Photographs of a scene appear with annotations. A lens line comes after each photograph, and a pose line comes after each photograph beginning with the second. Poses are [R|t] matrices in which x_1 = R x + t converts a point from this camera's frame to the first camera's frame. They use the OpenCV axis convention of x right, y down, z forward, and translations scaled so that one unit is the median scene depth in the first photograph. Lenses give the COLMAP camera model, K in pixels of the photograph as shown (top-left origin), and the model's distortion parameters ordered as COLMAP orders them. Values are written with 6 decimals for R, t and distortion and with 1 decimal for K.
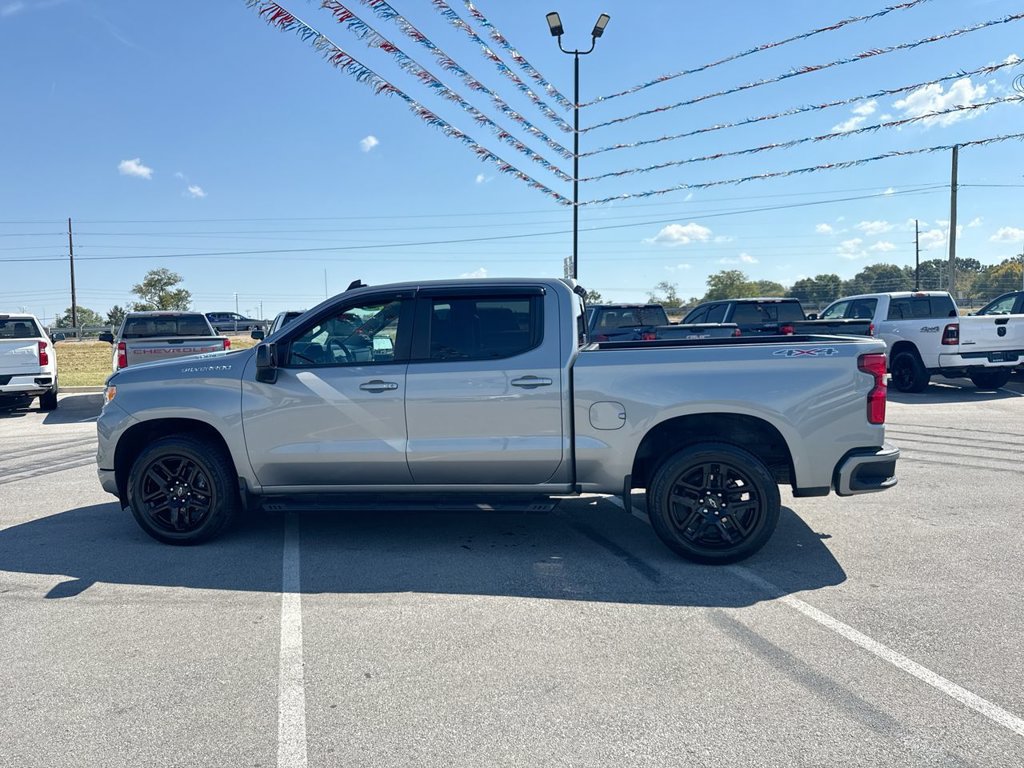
lens RADIAL K [[756.0, 0, 478.5], [0, 756.0, 412.6], [0, 0, 1]] dist [0.009688, -0.002394]
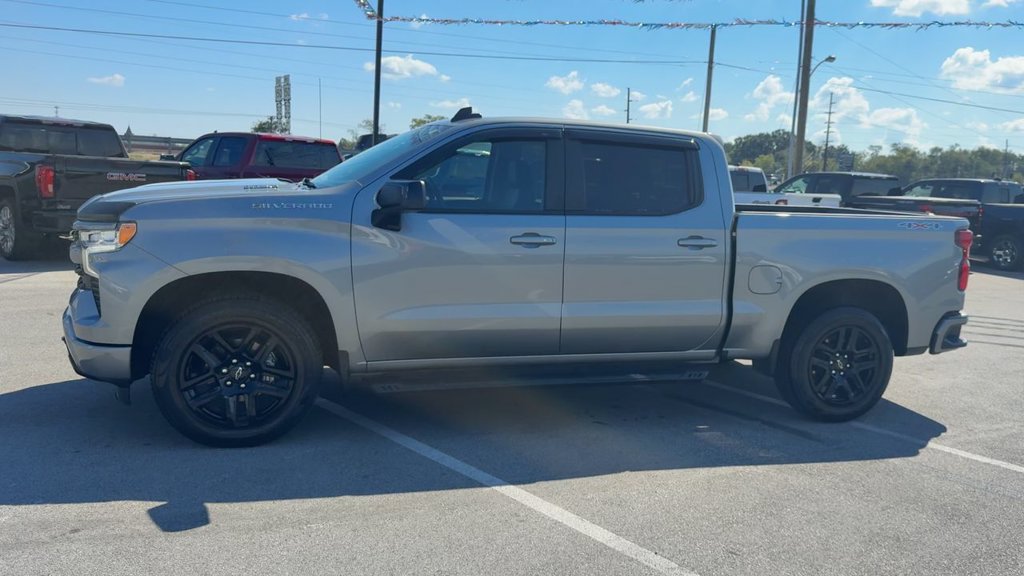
lens RADIAL K [[873.6, 0, 632.9], [0, 873.6, 305.2], [0, 0, 1]] dist [0.108365, -0.173732]
pose [[0.857722, 0.004198, 0.514097, -0.547795], [-0.020902, 0.999425, 0.026712, 0.010140], [-0.513689, -0.033658, 0.857316, 0.095611]]
